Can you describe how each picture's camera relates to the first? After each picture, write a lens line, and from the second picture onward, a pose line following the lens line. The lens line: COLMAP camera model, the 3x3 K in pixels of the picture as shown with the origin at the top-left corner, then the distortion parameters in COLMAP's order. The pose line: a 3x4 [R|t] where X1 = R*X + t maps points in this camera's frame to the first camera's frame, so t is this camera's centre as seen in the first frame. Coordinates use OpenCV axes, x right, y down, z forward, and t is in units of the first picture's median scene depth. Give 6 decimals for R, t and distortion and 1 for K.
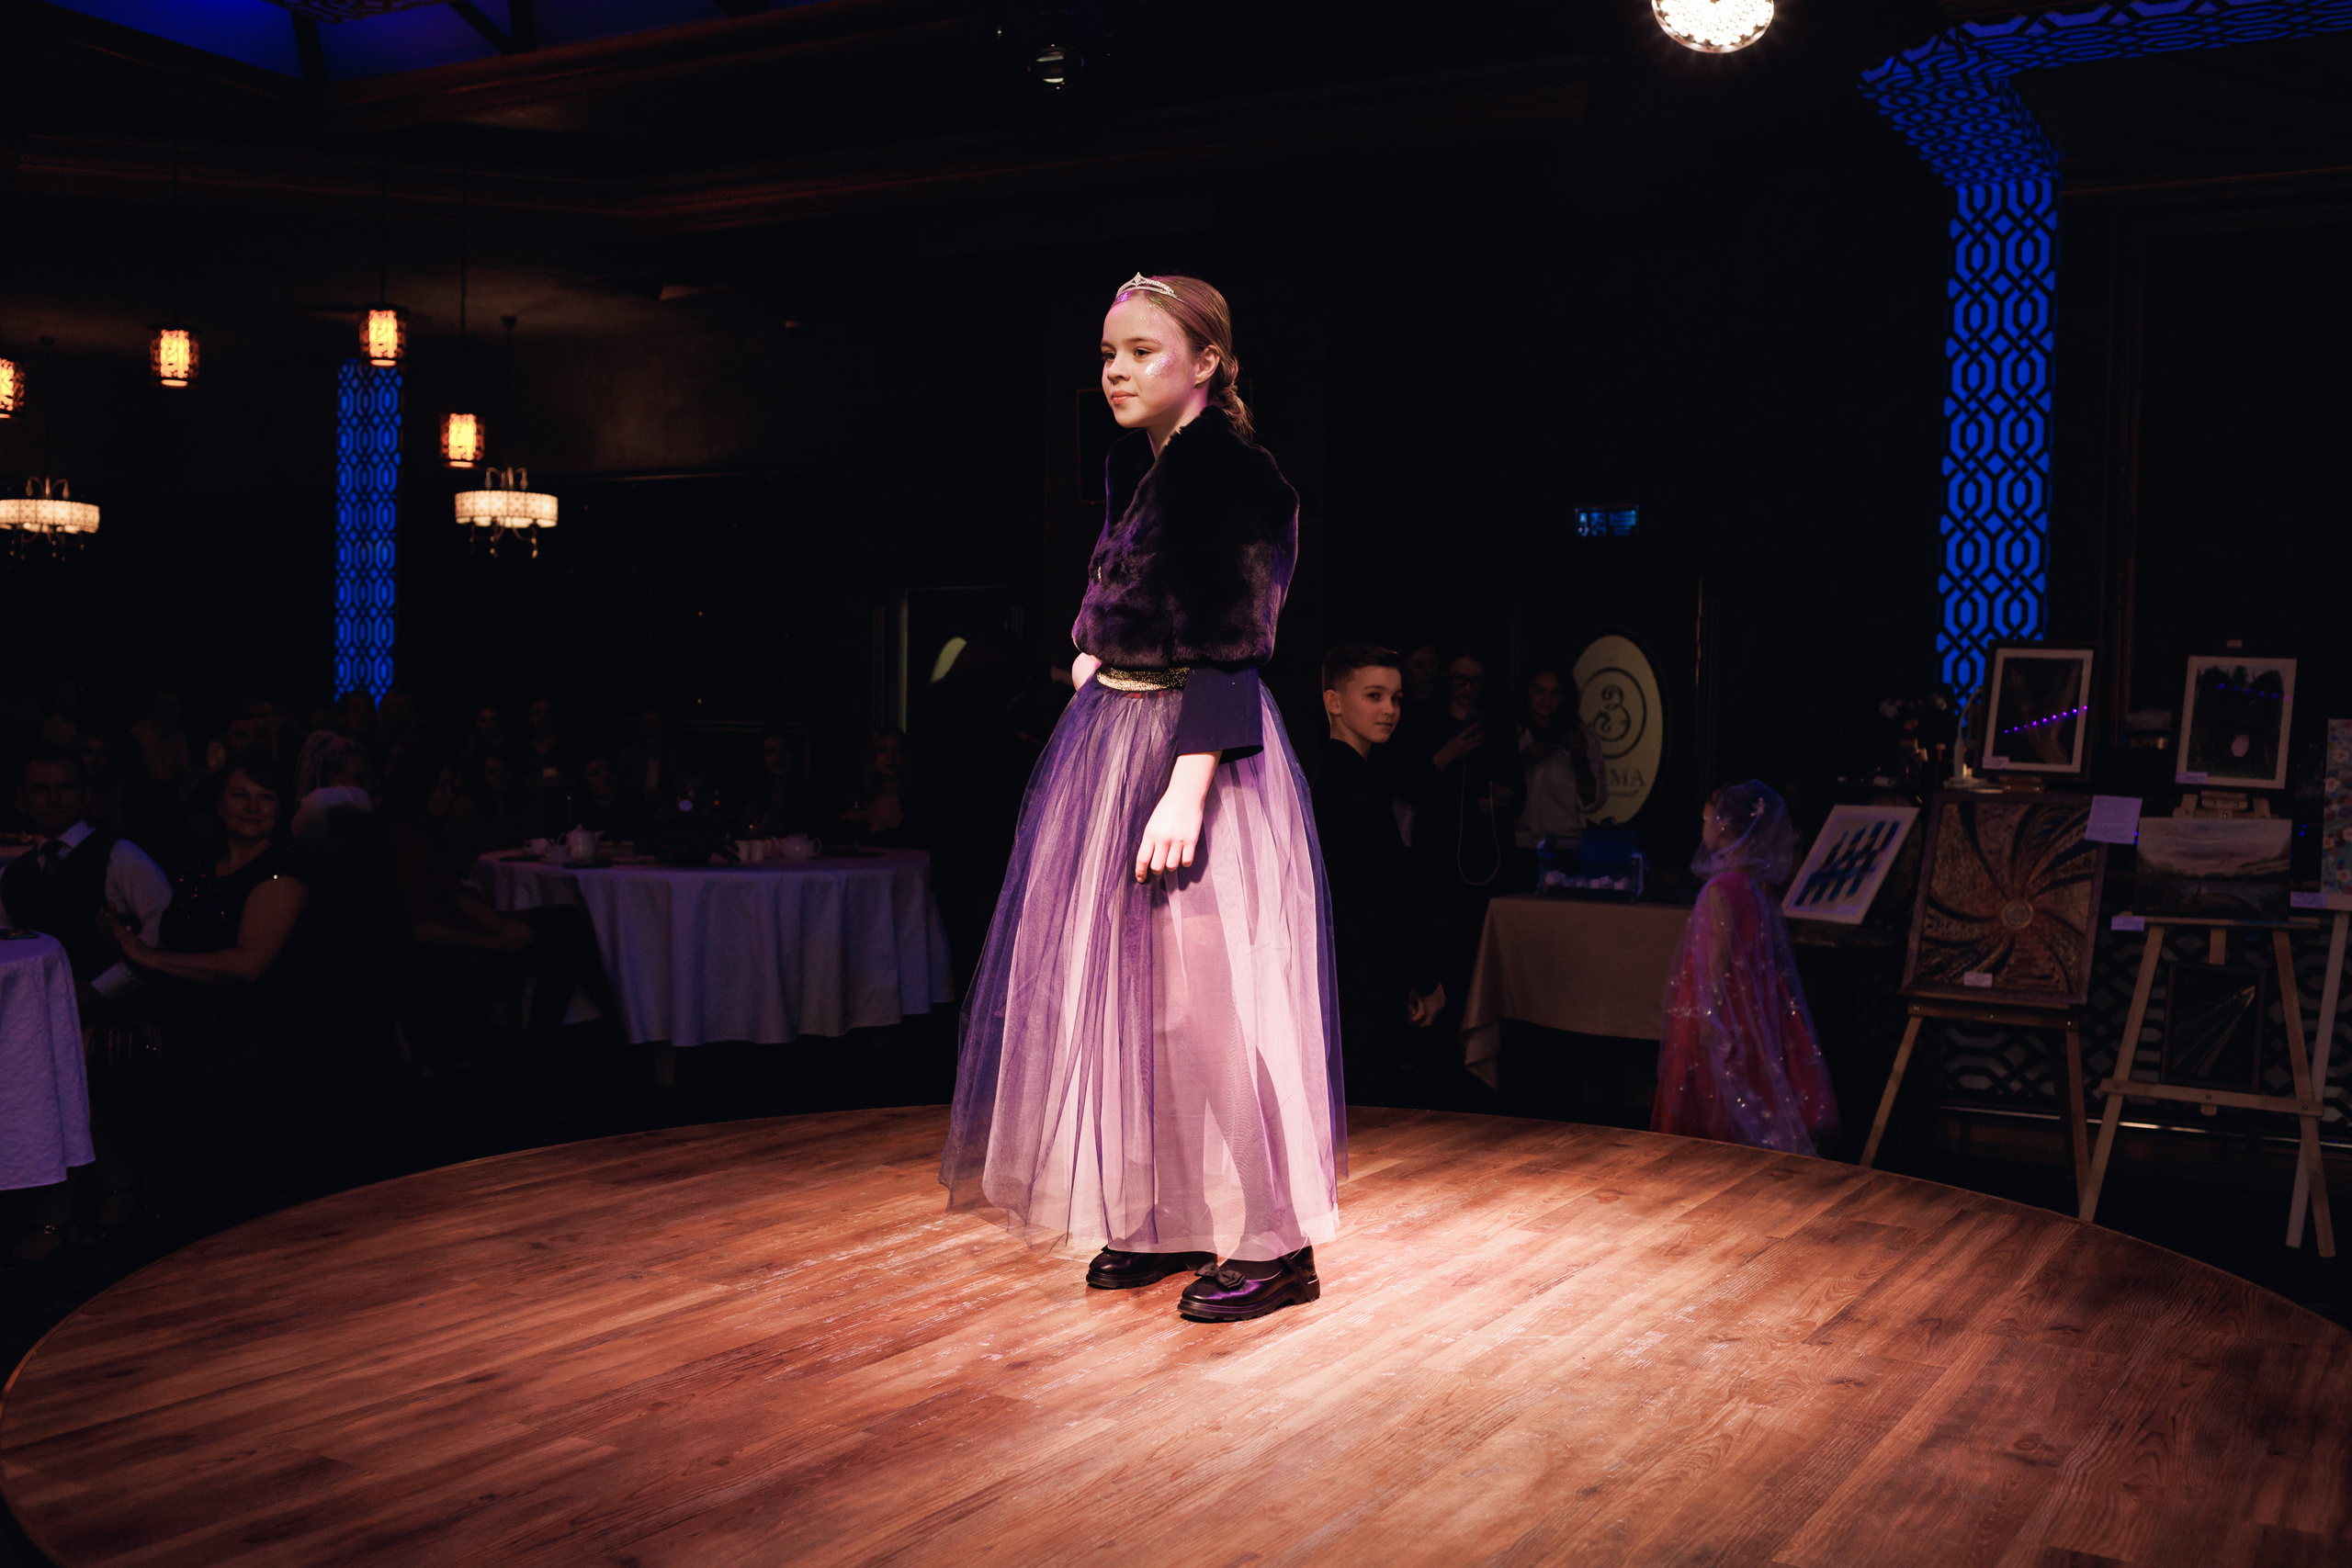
lens RADIAL K [[2227.9, 0, 1176.1], [0, 2227.9, 771.0], [0, 0, 1]] dist [0.006827, 0.002018]
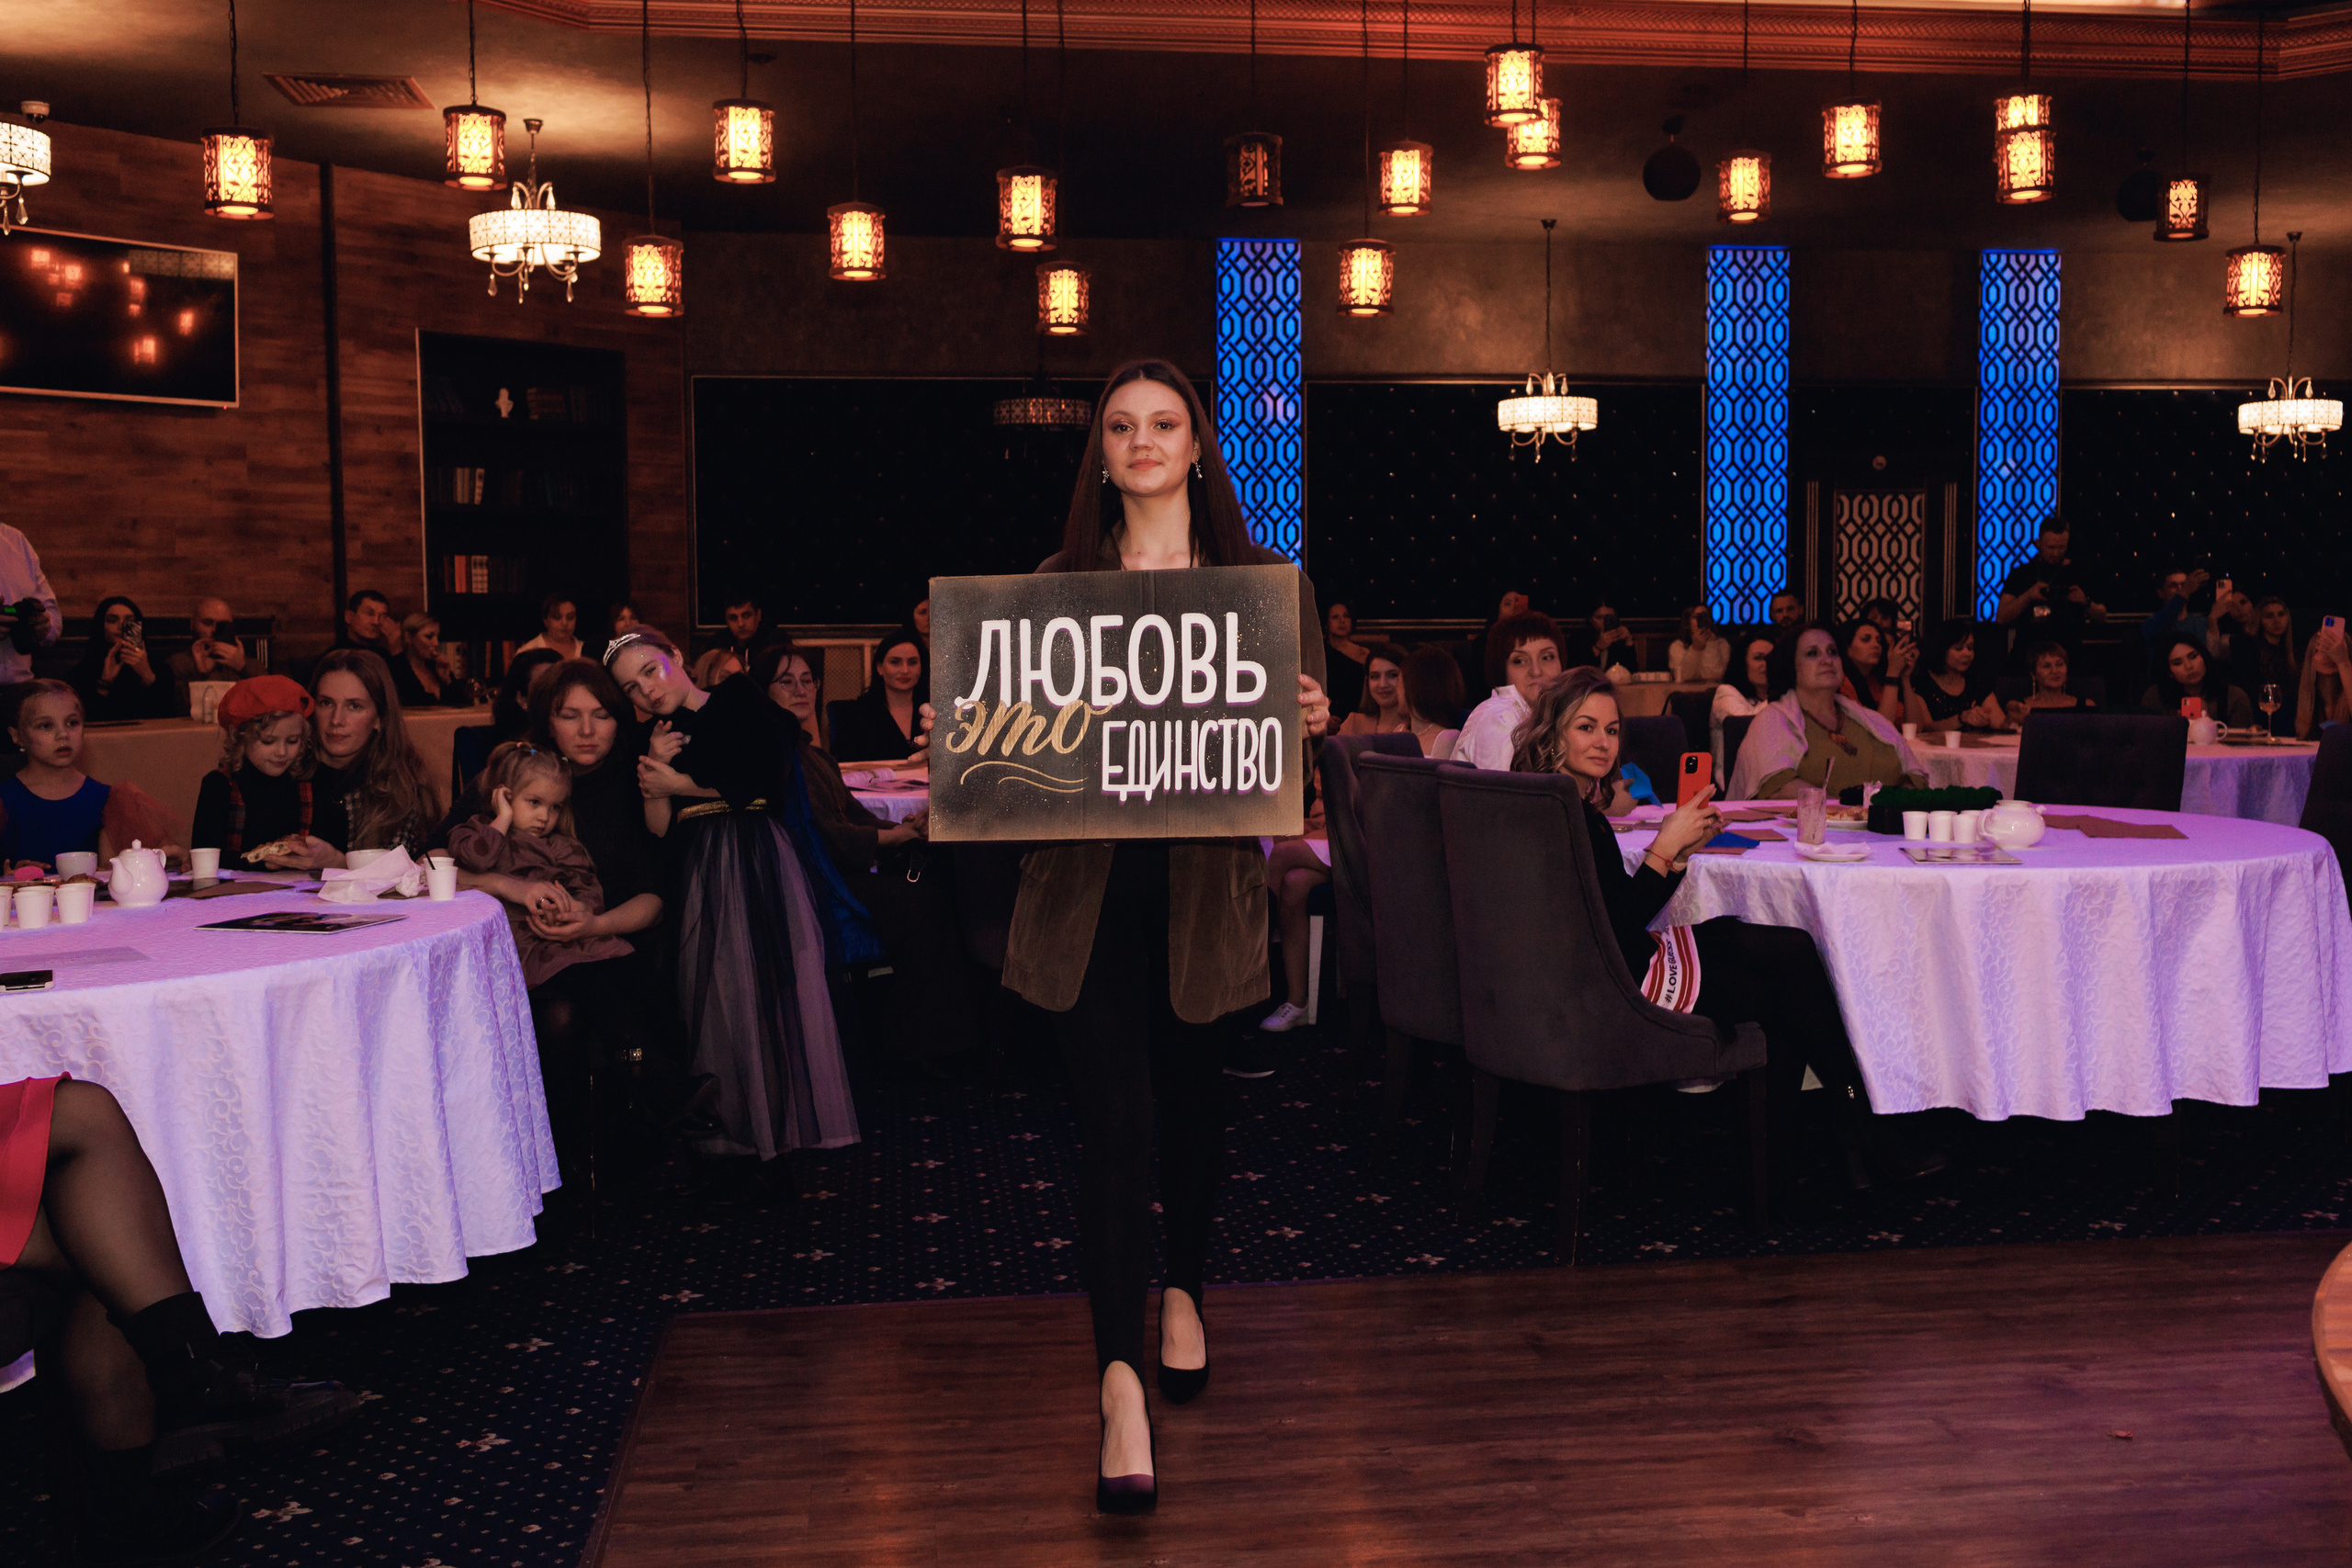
lens RADIAL K [[2257.7, 0, 1182.2], [0, 2257.7, 769.5], [0, 0, 1]] dist [0.006563, 0.008168]
pose [[0.610942, 0.032187, -0.791021, -0.050981], [-0.003093, 0.999263, 0.038272, 0.017281], [0.791669, -0.020936, 0.610591, 0.024257]]
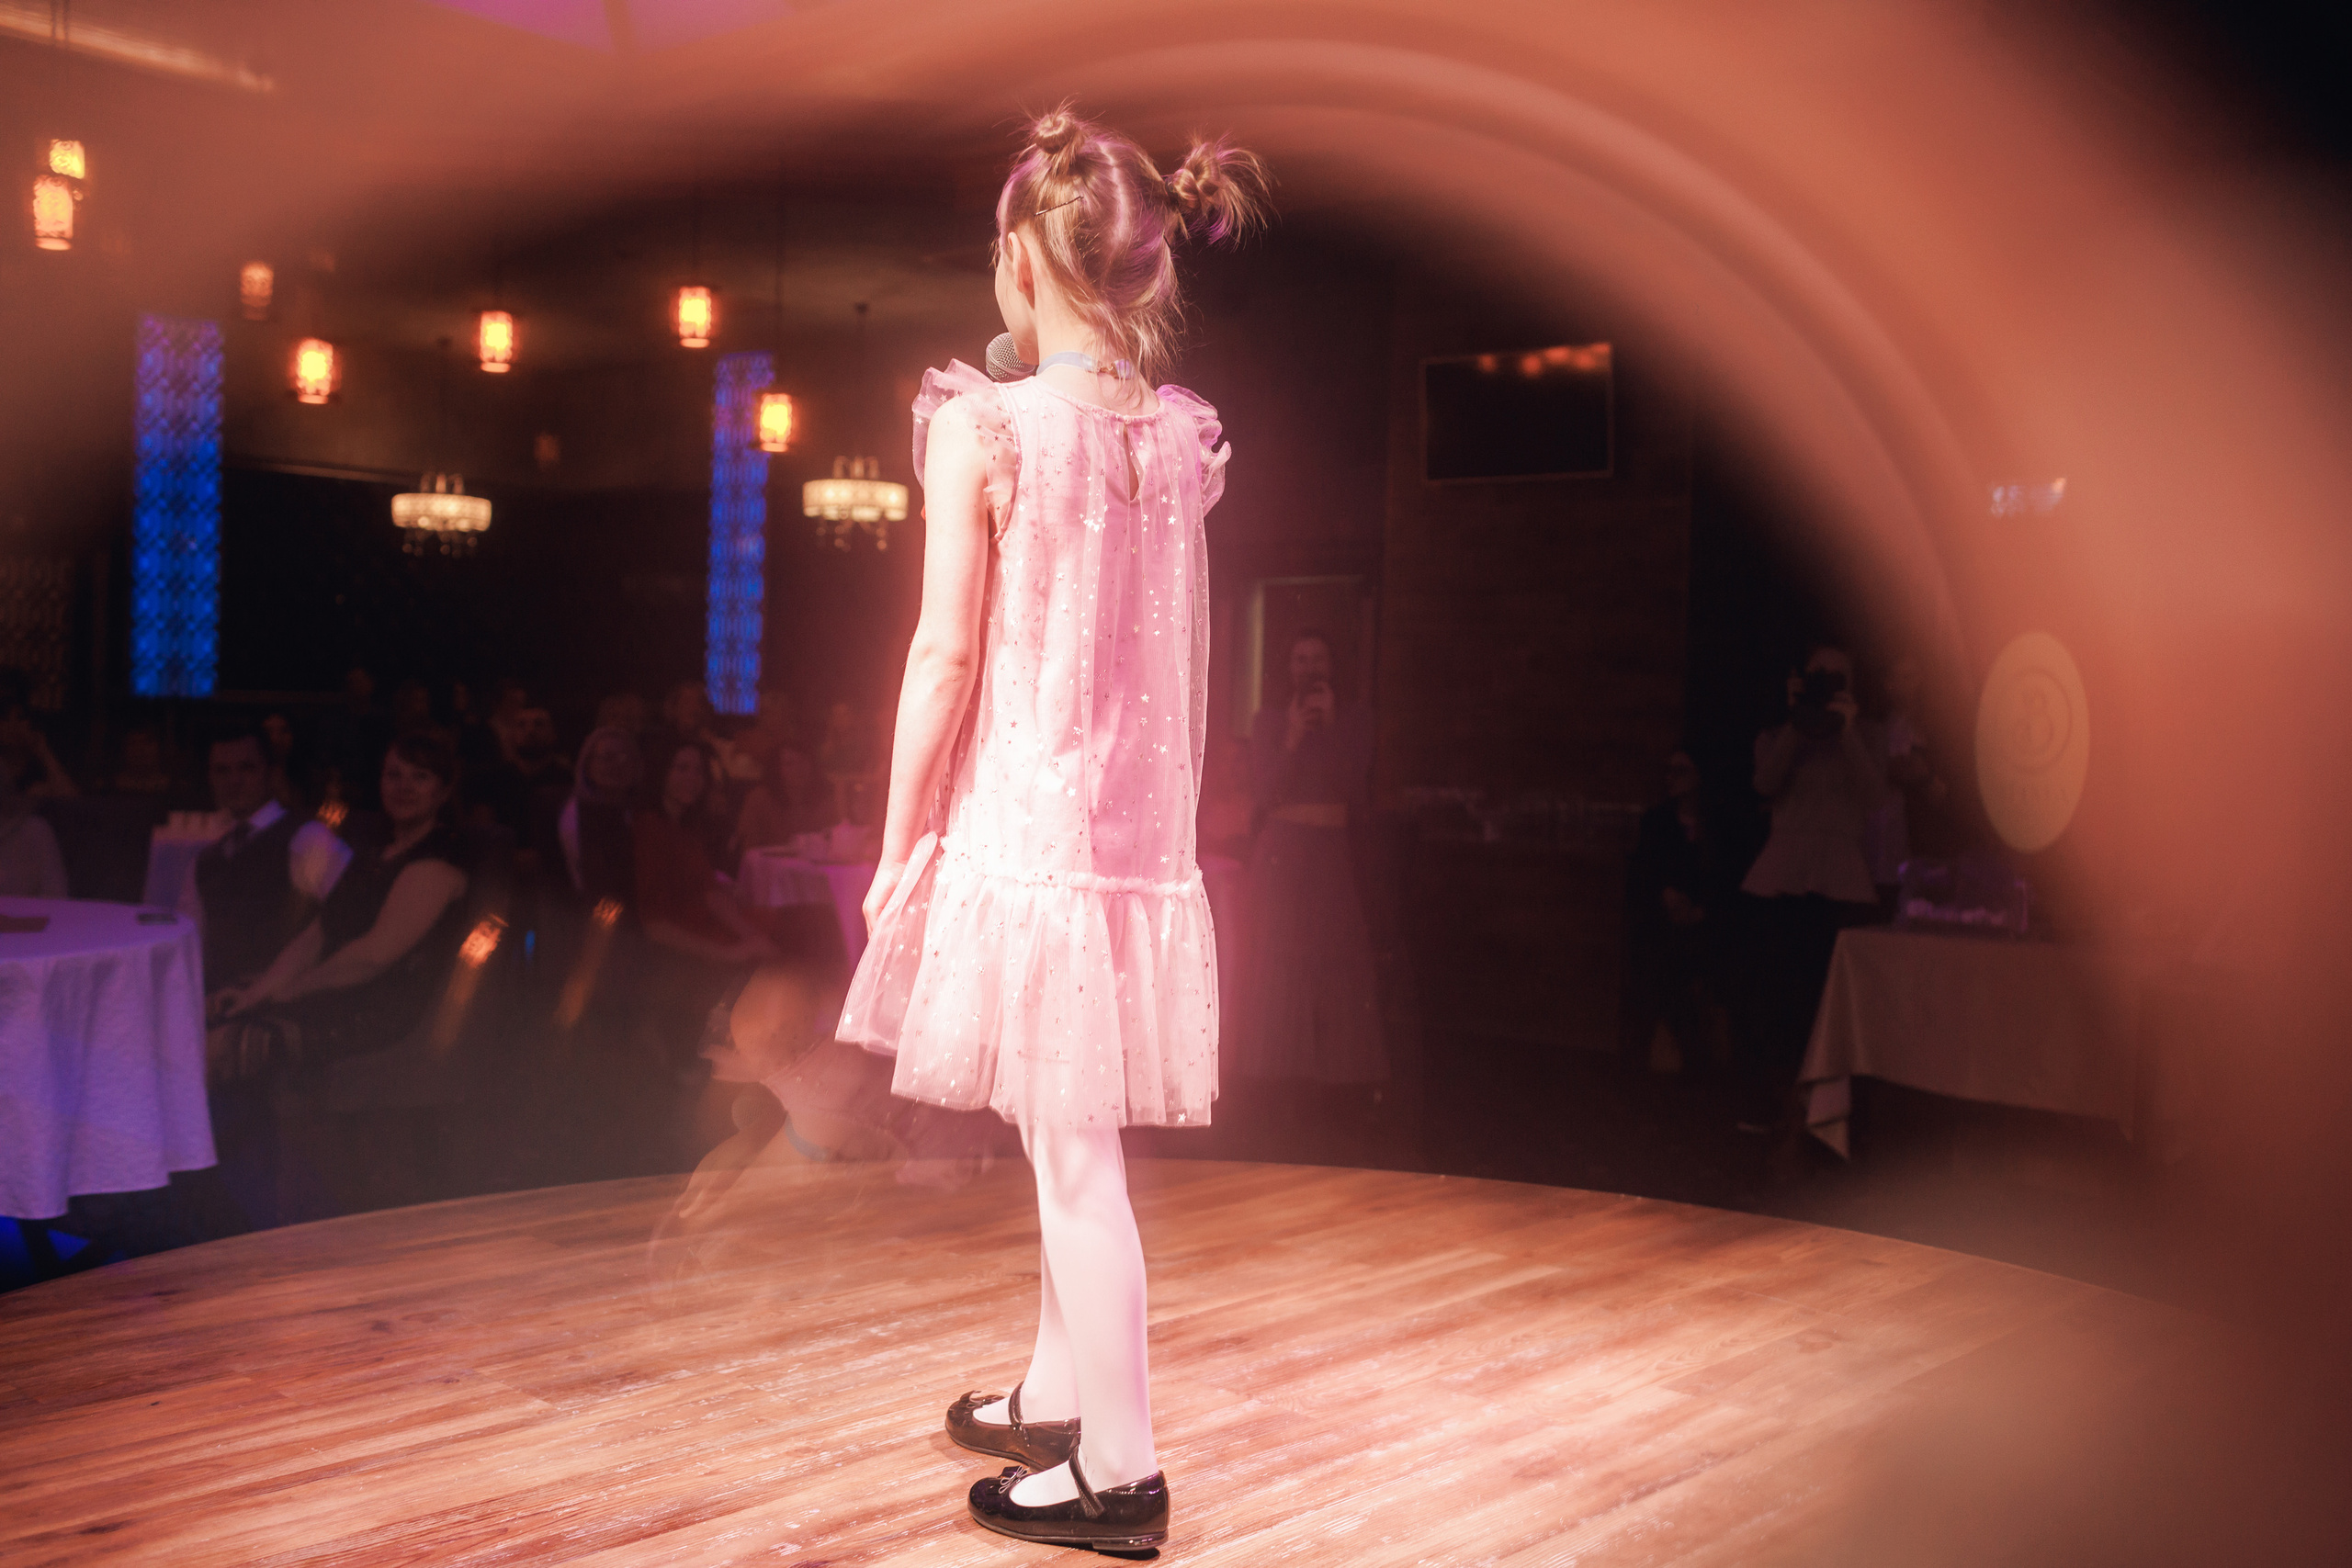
lens RADIAL K [[2232.9, 0, 1176.2], [0, 2232.9, 769.3], [0, 0, 1]] dist [0.005961, -0.000564]
pose [[0.979035, 0.017565, -0.202931, 0.153519], [-0.019031, 0.999805, -0.005273, 0.012262], [0.202799, 0.009024, 0.979179, 0.273267]]
